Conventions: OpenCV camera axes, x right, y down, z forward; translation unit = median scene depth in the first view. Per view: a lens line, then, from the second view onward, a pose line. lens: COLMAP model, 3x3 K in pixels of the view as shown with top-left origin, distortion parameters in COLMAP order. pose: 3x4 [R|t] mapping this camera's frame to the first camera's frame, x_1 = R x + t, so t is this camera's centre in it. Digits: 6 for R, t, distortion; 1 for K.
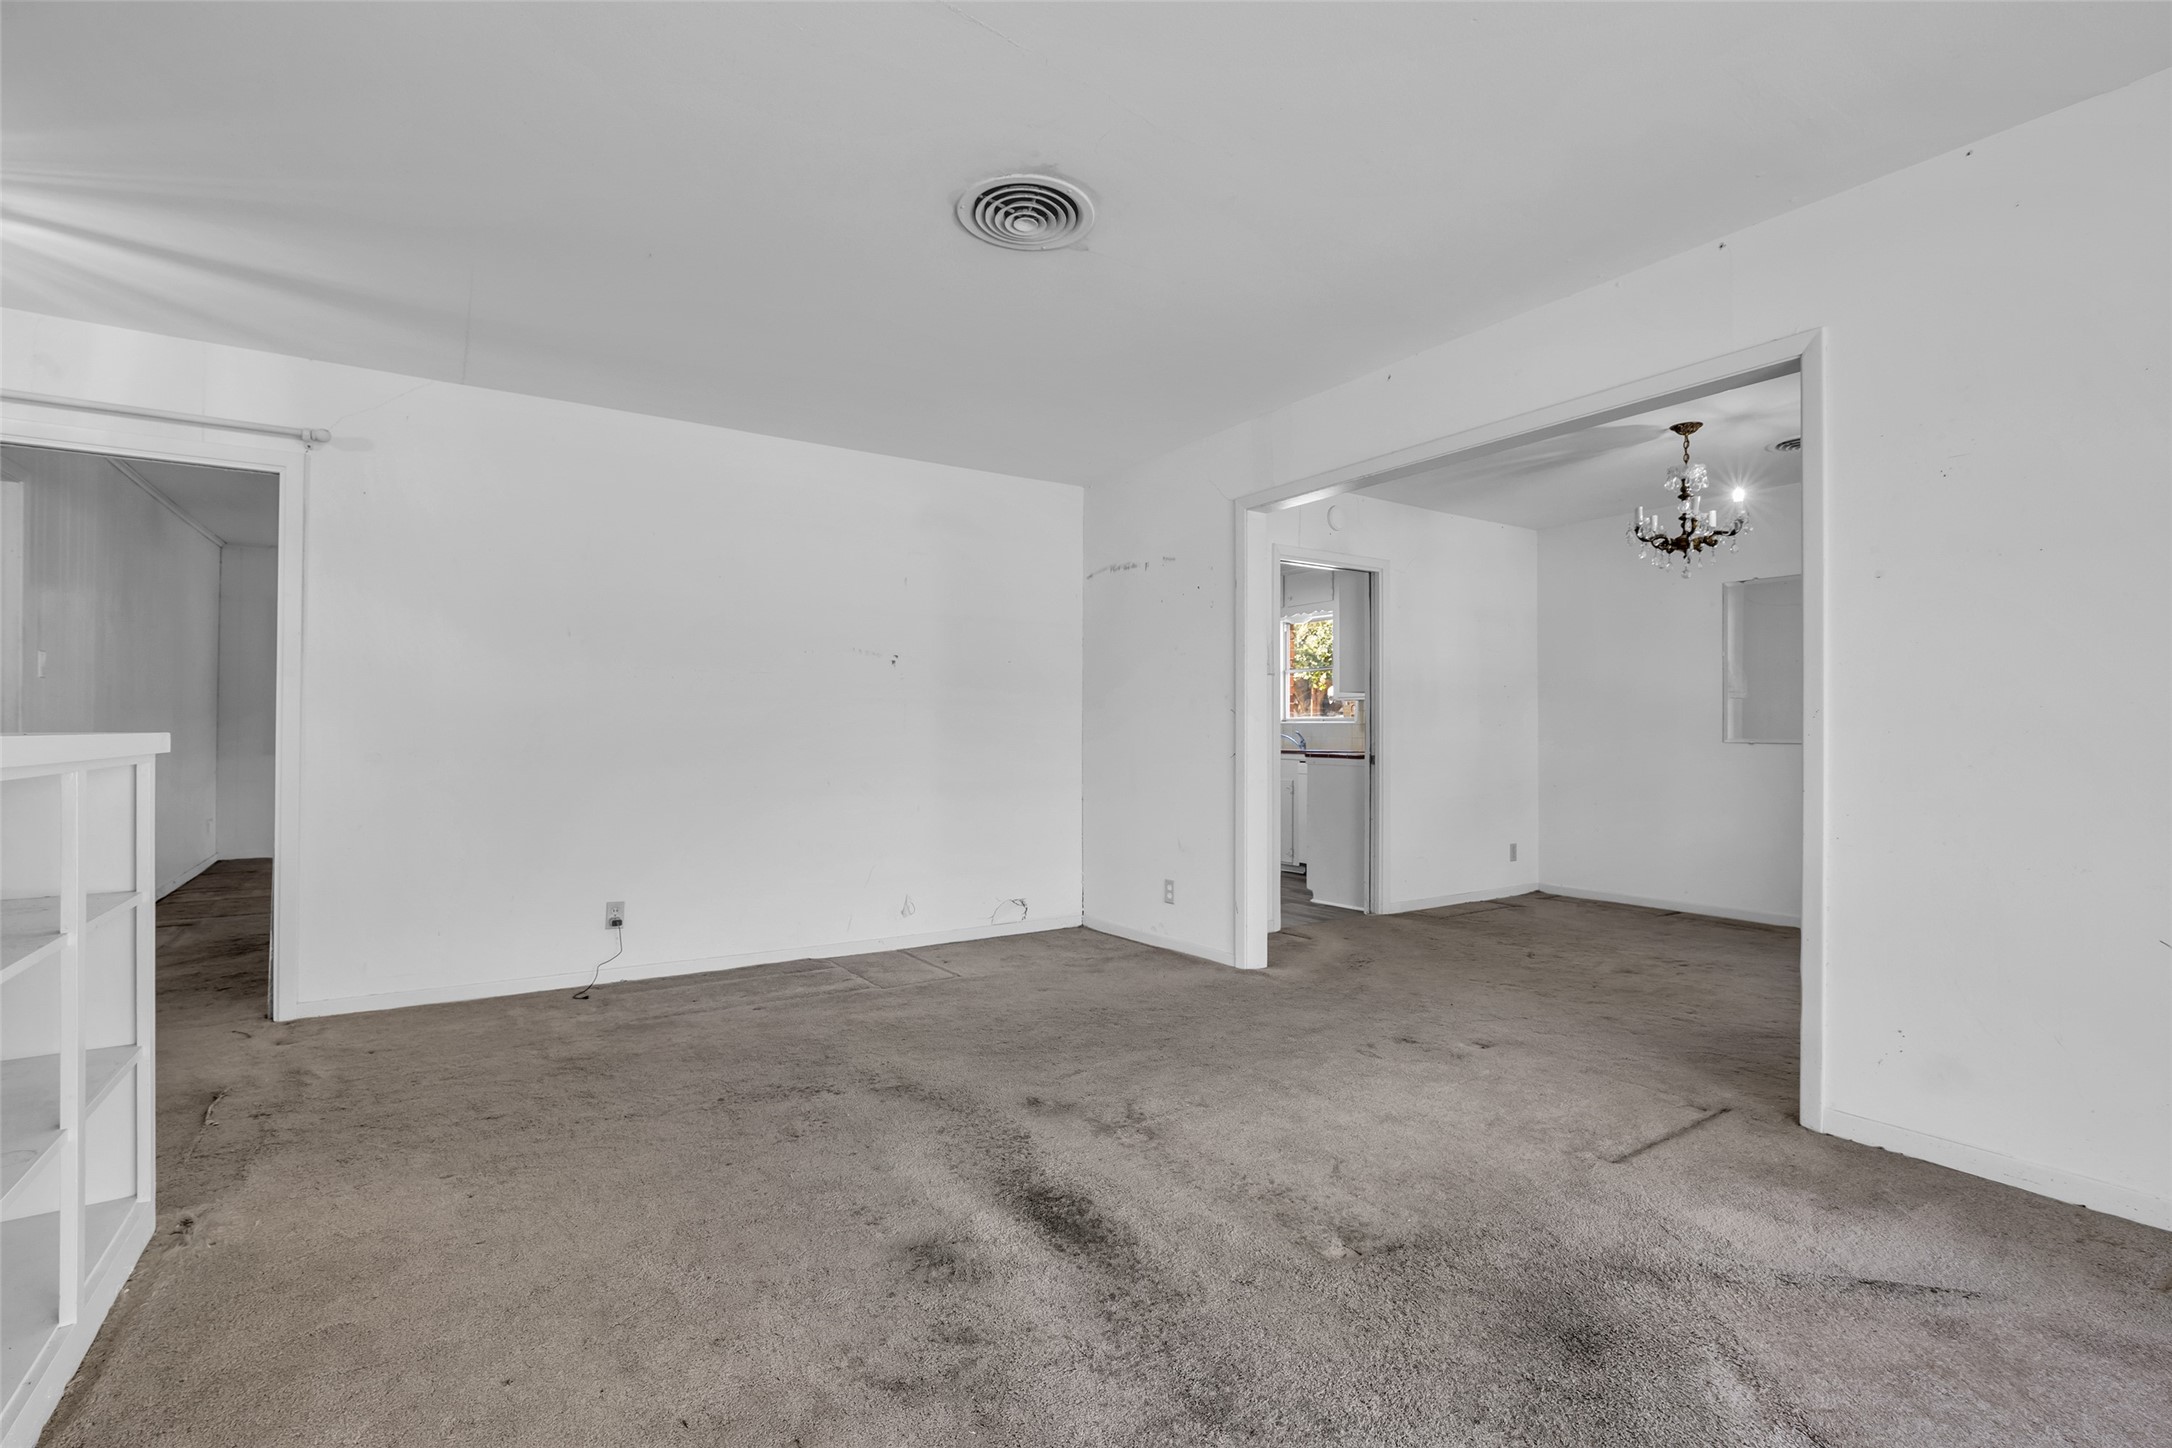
lens RADIAL K [[1000.2, 0, 1086.0], [0, 1000.2, 724.0], [0, 0, 1]] dist [0.000715, 0.000380]
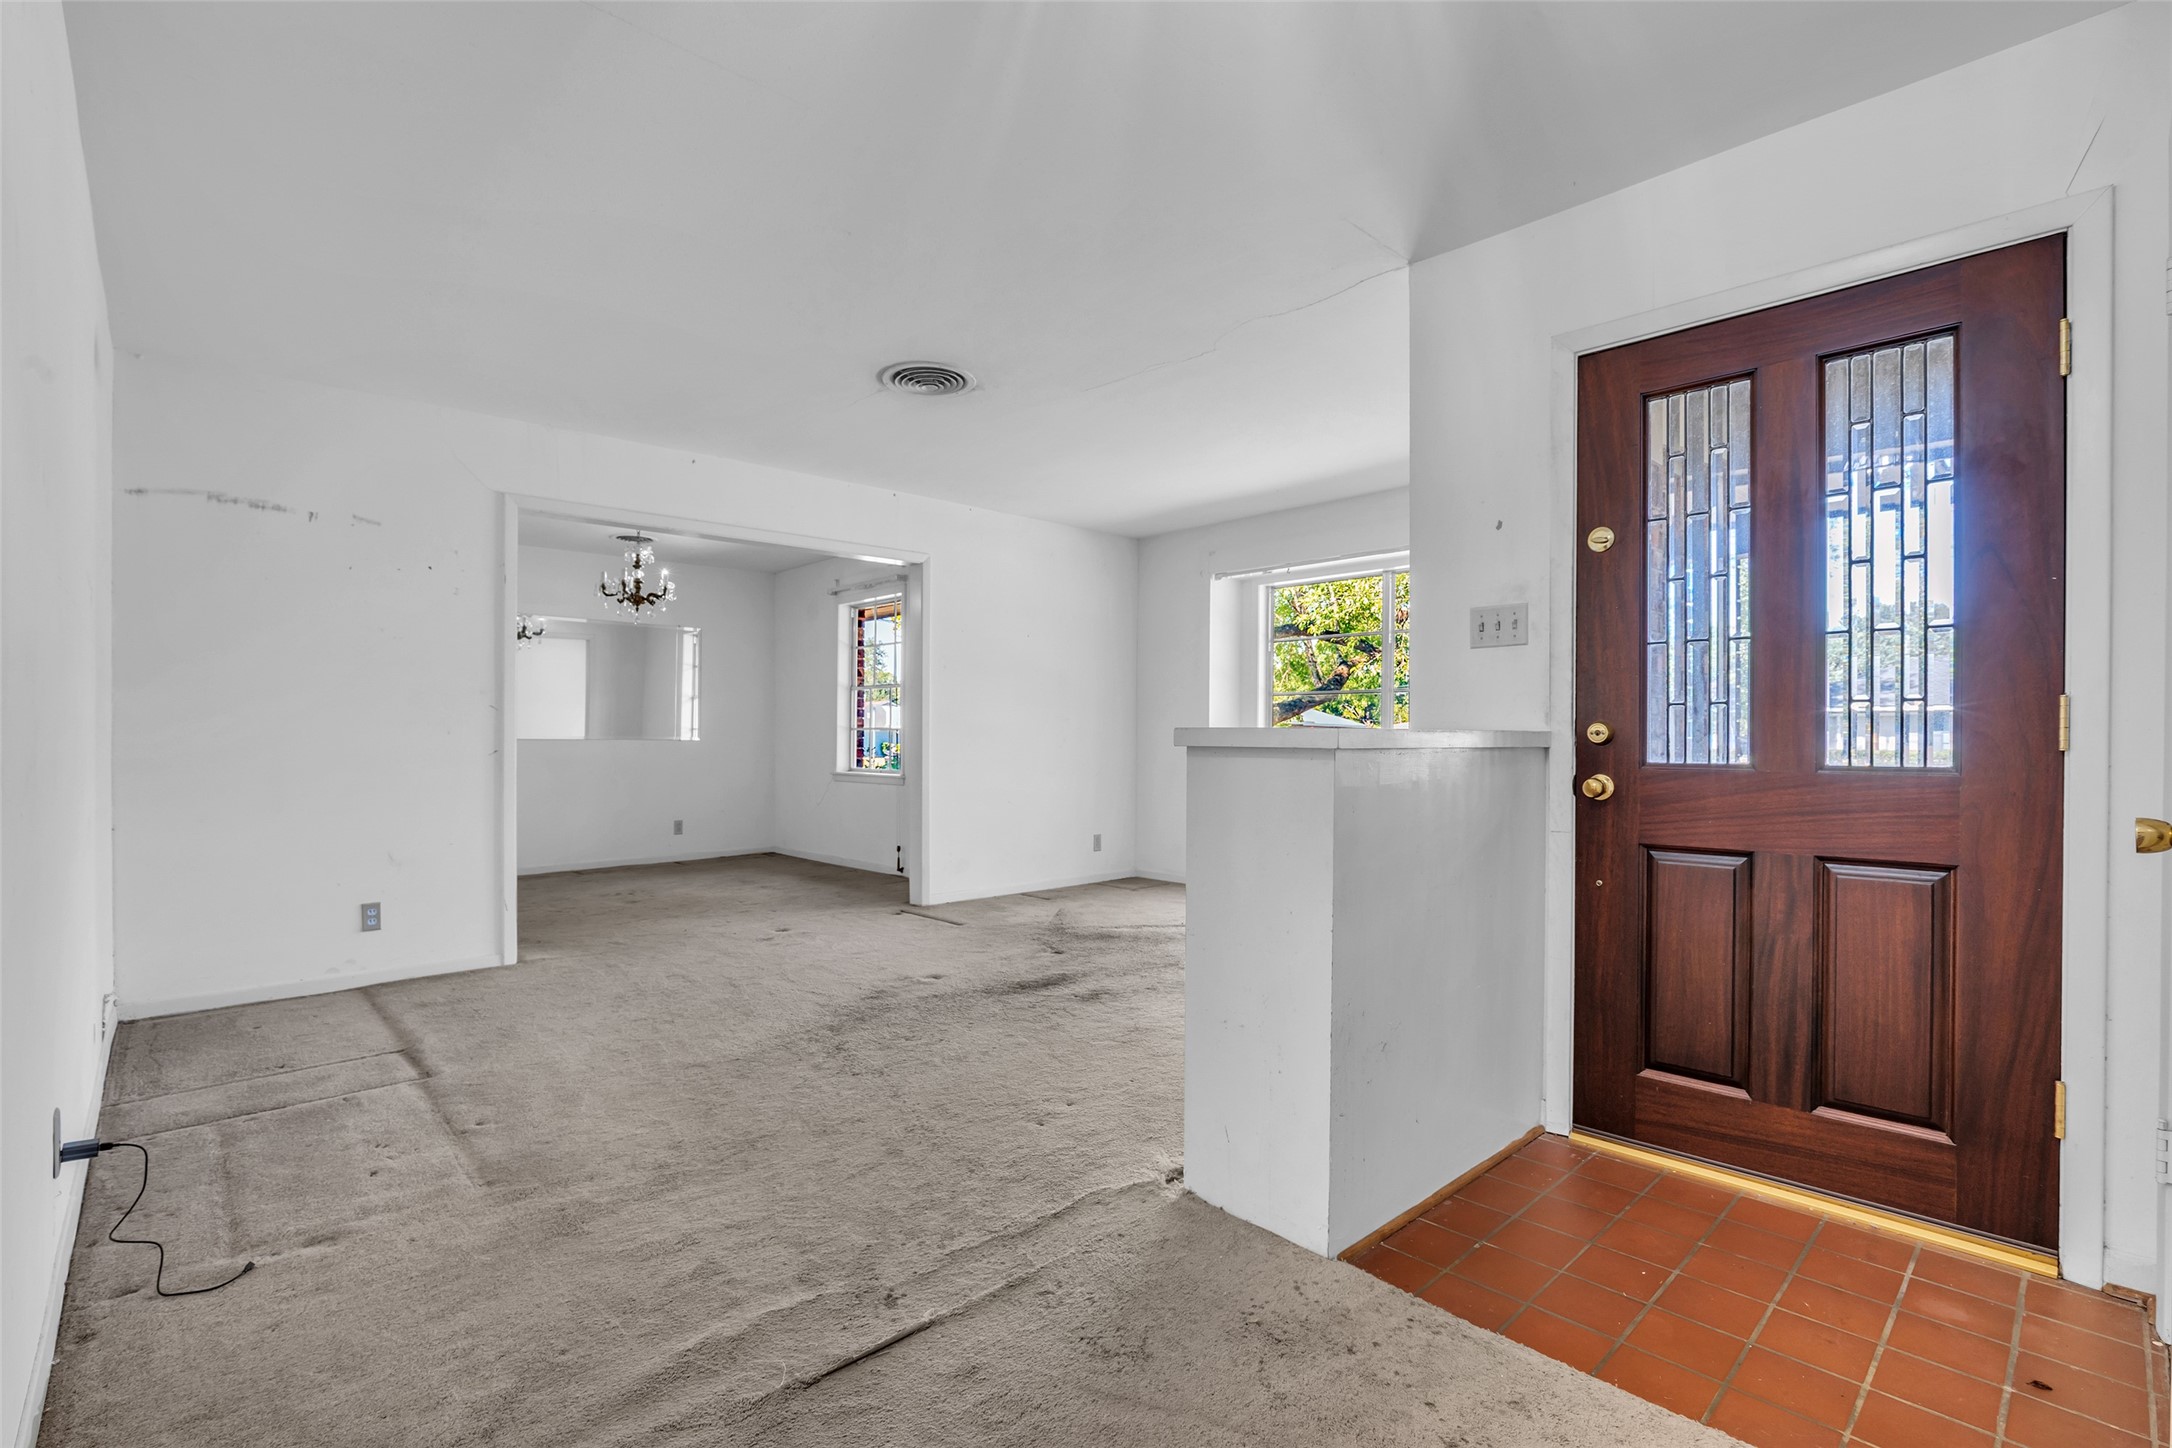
lens RADIAL K [[970.8, 0, 1086.0], [0, 970.8, 724.0], [0, 0, 1]] dist [-0.000626, -0.000070]
pose [[-0.169076, 0.007879, 0.985571, -1.236095], [-0.010491, 0.999897, -0.009793, 0.010494], [-0.985547, -0.011995, -0.168976, 0.818290]]
